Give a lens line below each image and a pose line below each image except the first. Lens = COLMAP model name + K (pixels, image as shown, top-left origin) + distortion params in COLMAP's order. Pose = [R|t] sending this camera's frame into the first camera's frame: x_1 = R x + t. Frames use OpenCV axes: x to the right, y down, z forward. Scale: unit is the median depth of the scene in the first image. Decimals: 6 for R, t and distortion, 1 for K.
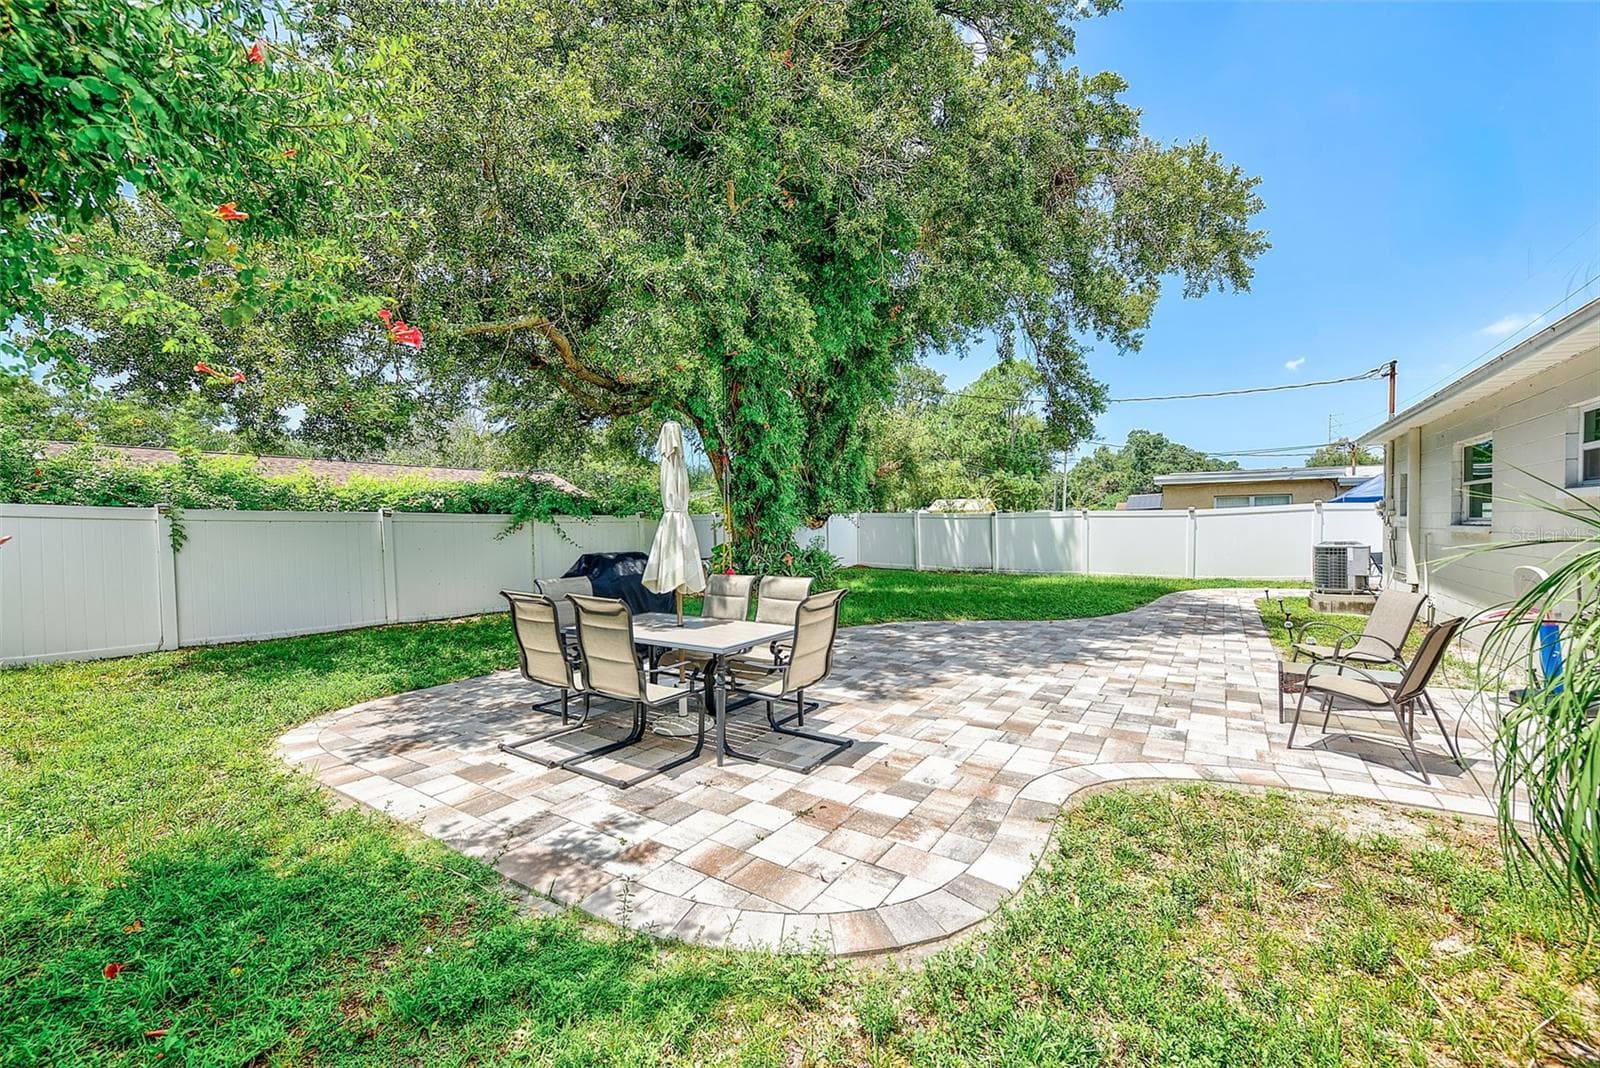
lens RADIAL K [[635.7, 0, 803.6], [0, 635.7, 529.8], [0, 0, 1]] dist [-0.001841, -0.000490]
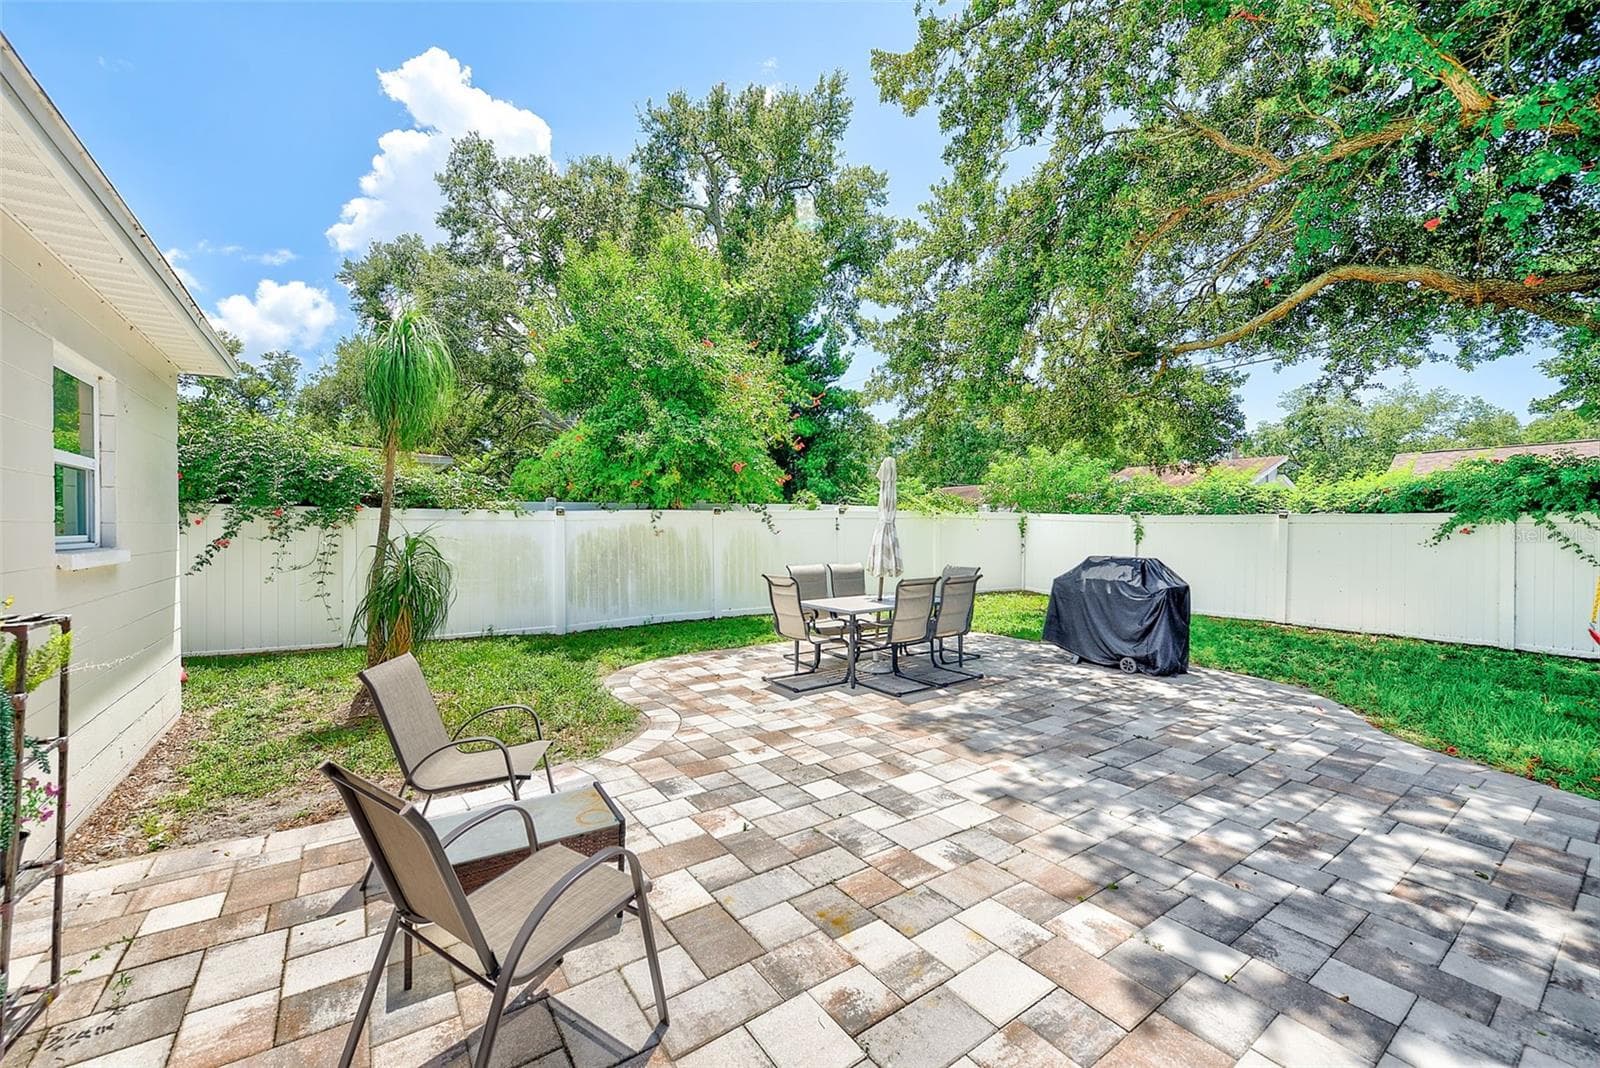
lens RADIAL K [[635.7, 0, 803.6], [0, 635.7, 529.8], [0, 0, 1]] dist [-0.001841, -0.000490]
pose [[-0.369152, 0.013128, -0.929276, 1.216614], [-0.004730, 0.999861, 0.016004, -0.030783], [0.929357, 0.010304, -0.369039, 1.379713]]
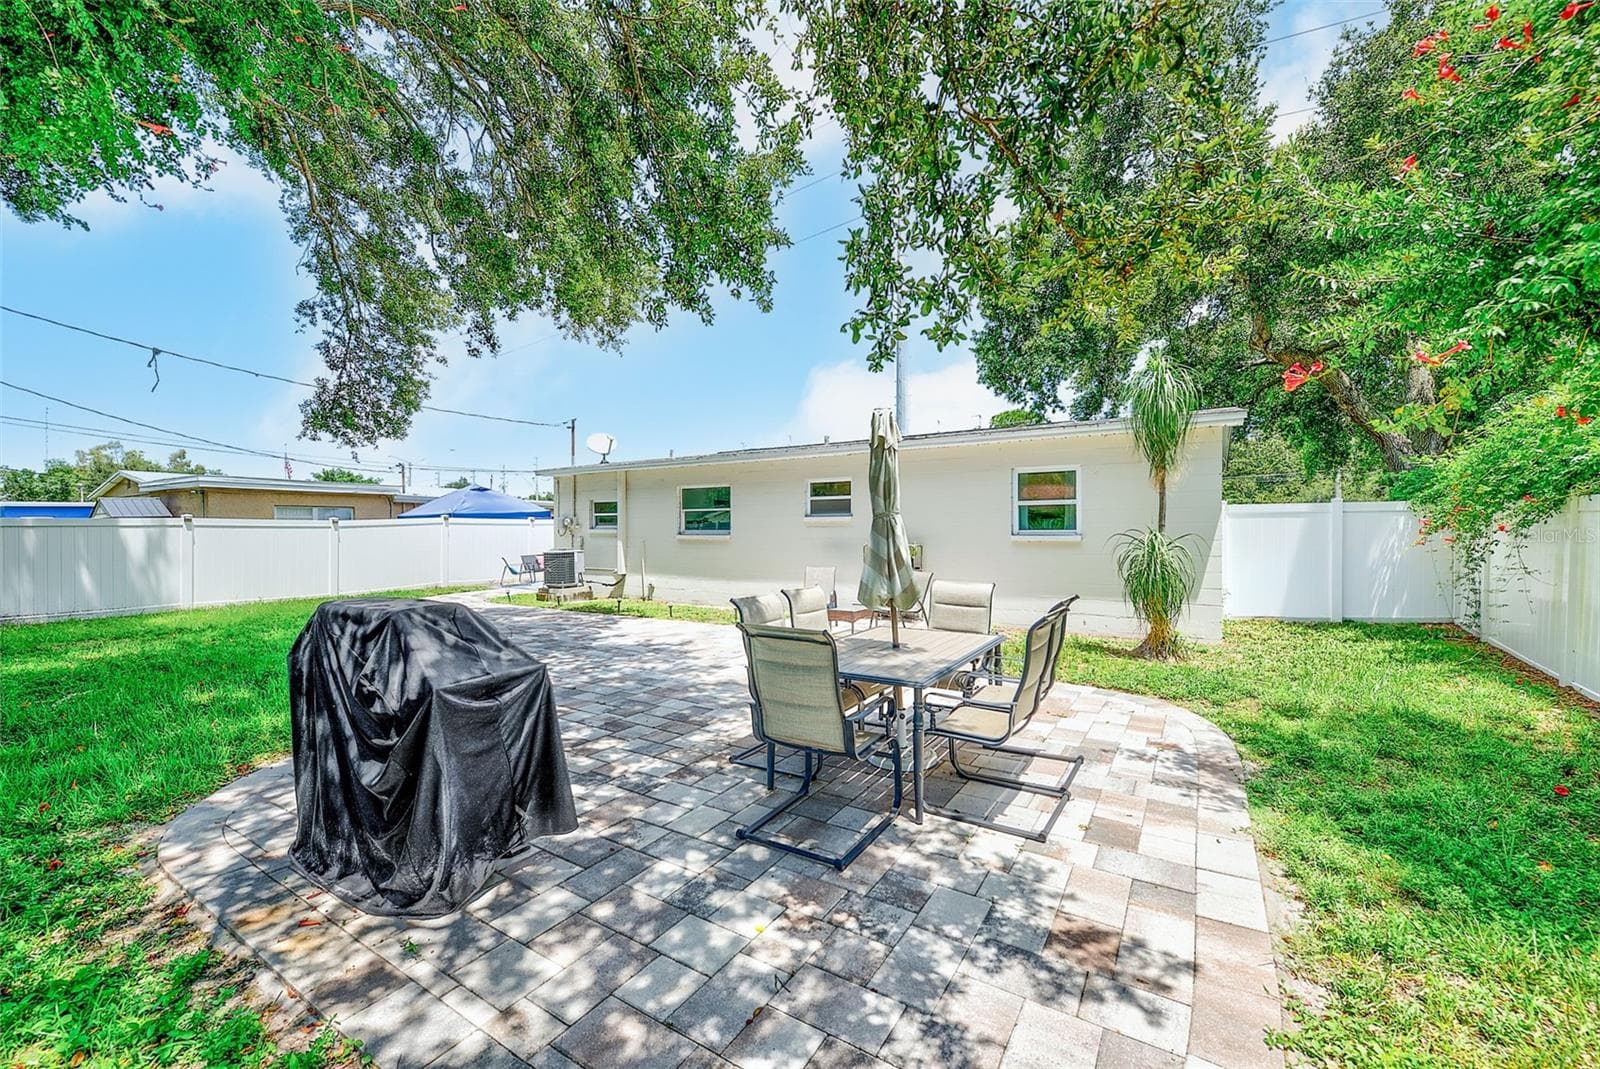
lens RADIAL K [[635.7, 0, 803.6], [0, 635.7, 530.3], [0, 0, 1]] dist [-0.001841, -0.000490]
pose [[-0.015866, 0.005706, 0.999858, -1.071296], [0.014907, 0.999874, -0.005469, -0.006223], [-0.999763, 0.014818, -0.015949, 1.142816]]
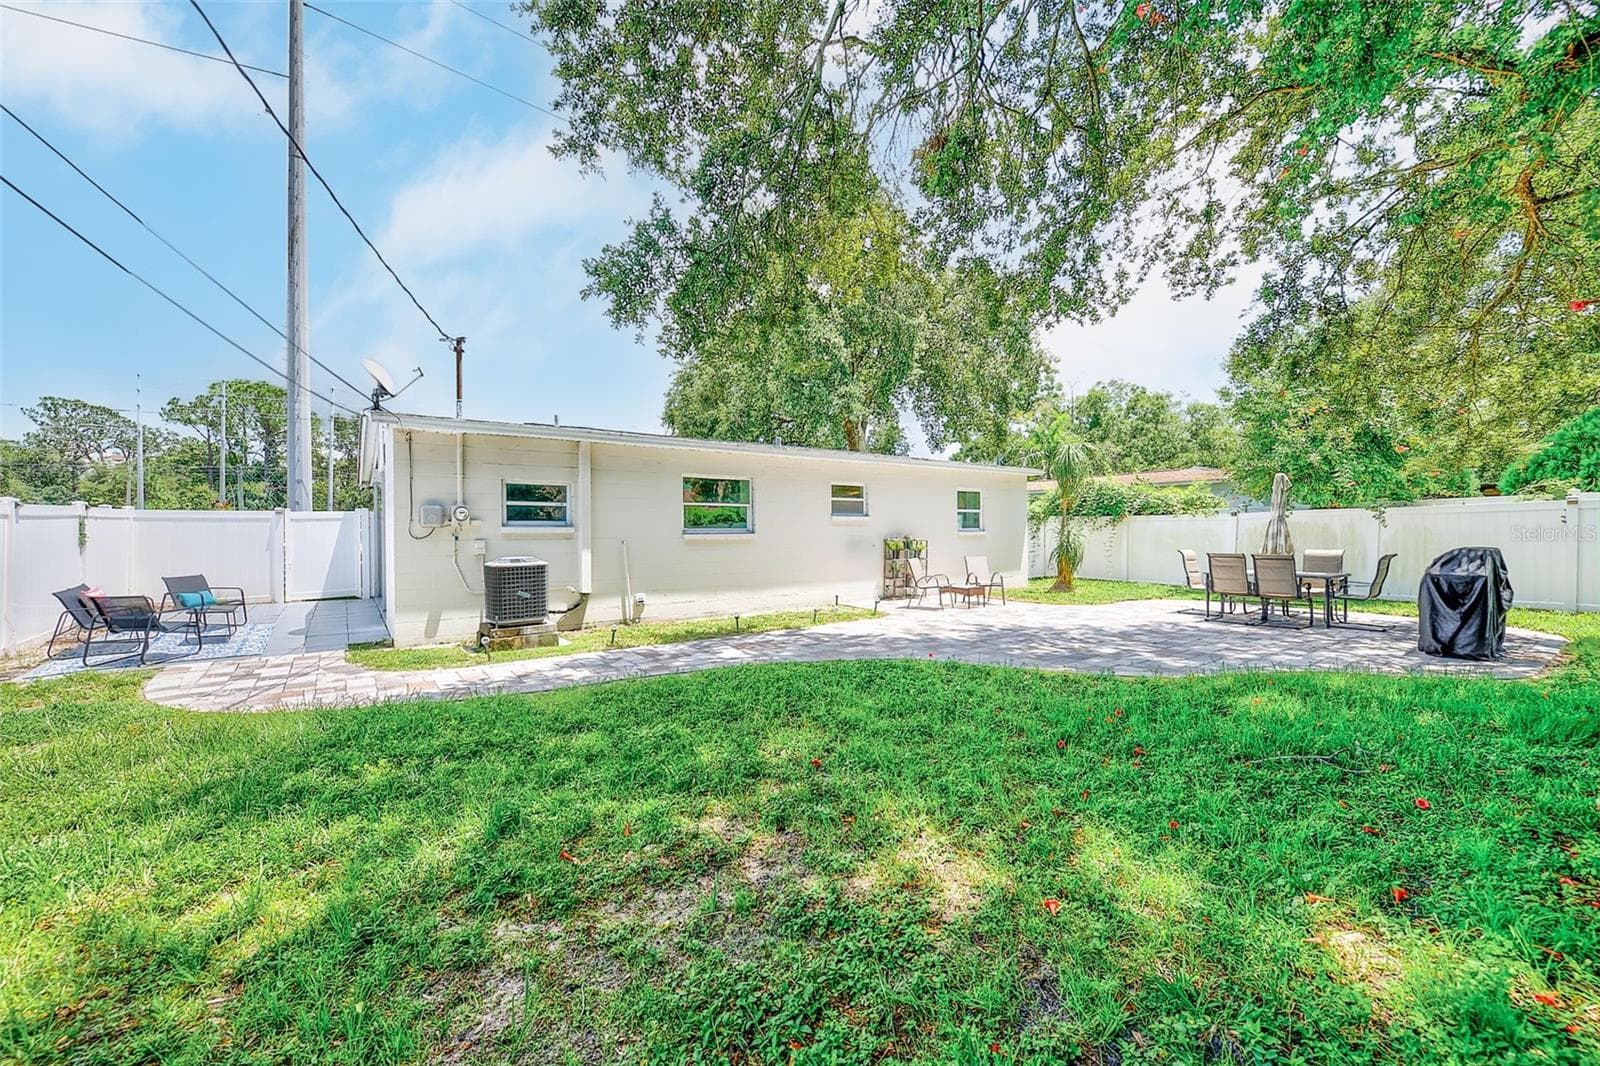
lens RADIAL K [[635.7, 0, 803.6], [0, 635.7, 528.8], [0, 0, 1]] dist [-0.001841, -0.000490]
pose [[-0.927959, 0.016975, 0.372295, 0.489960], [0.018417, 0.999830, 0.000315, -0.022047], [-0.372227, 0.007149, -0.928114, 3.522591]]
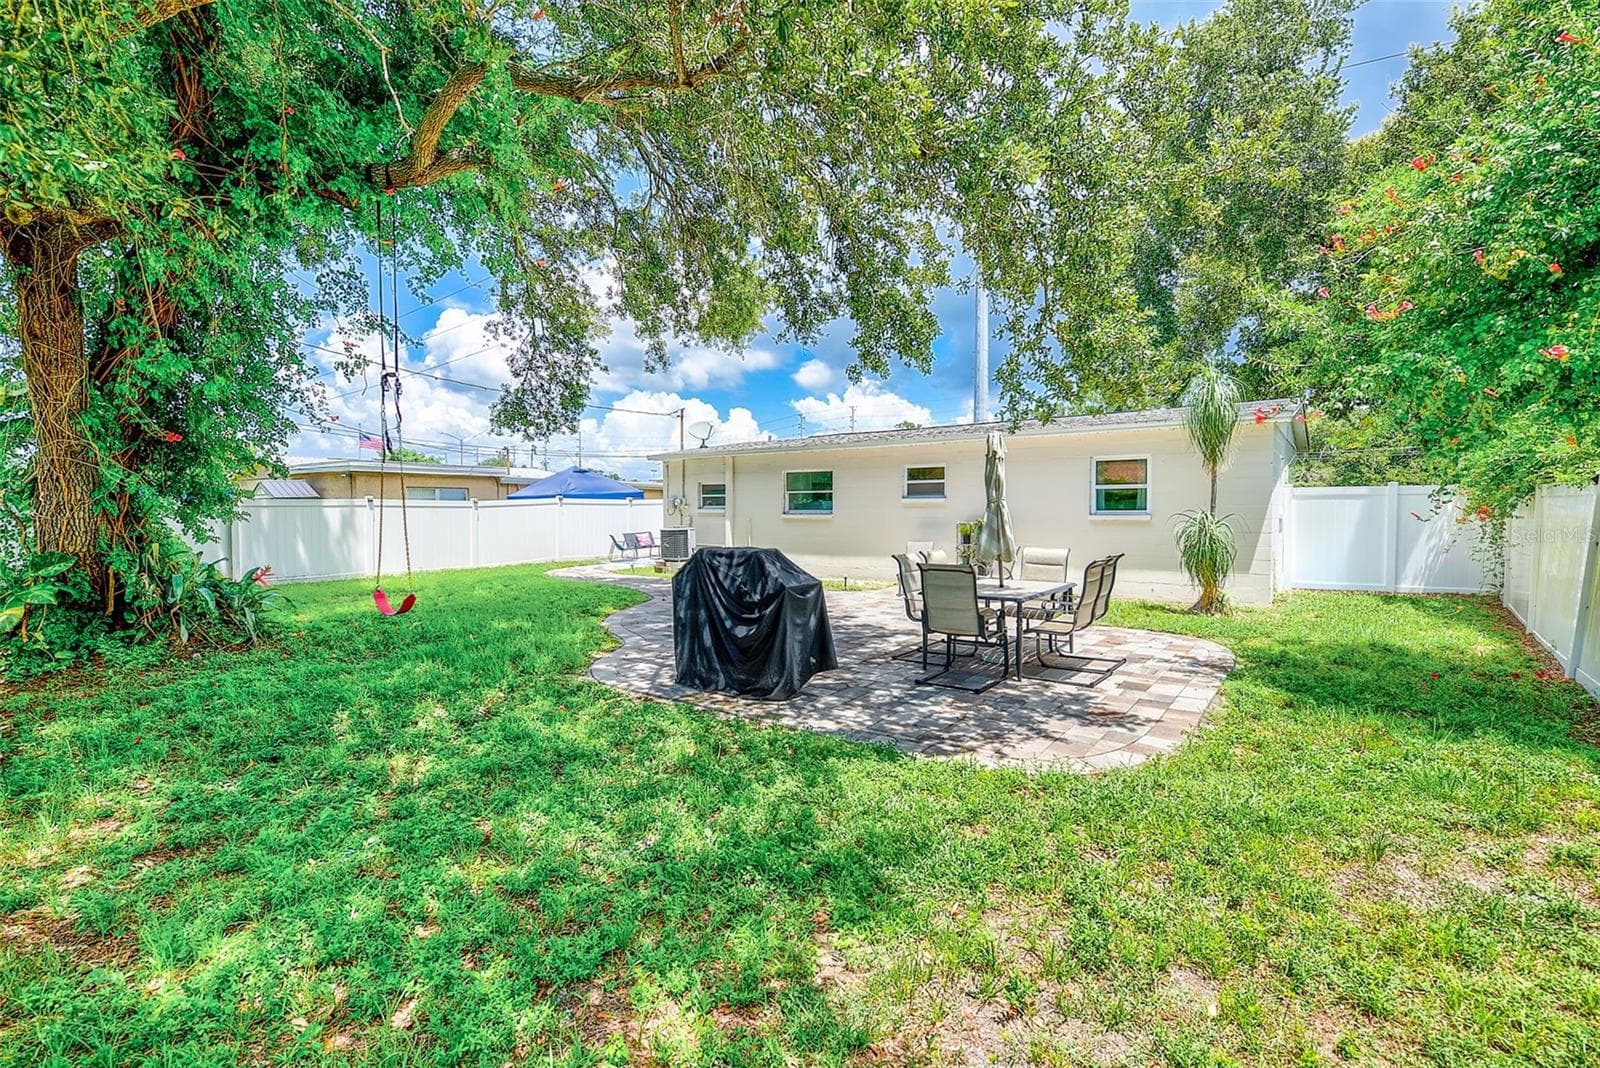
lens RADIAL K [[710.1, 0, 800.0], [0, 710.1, 534.0], [0, 0, 1]] dist [-0.000552, -0.000099]
pose [[0.069705, -0.027571, 0.997187, -1.720011], [0.012548, 0.999563, 0.026760, -0.005278], [-0.997489, 0.010648, 0.070021, 1.321780]]
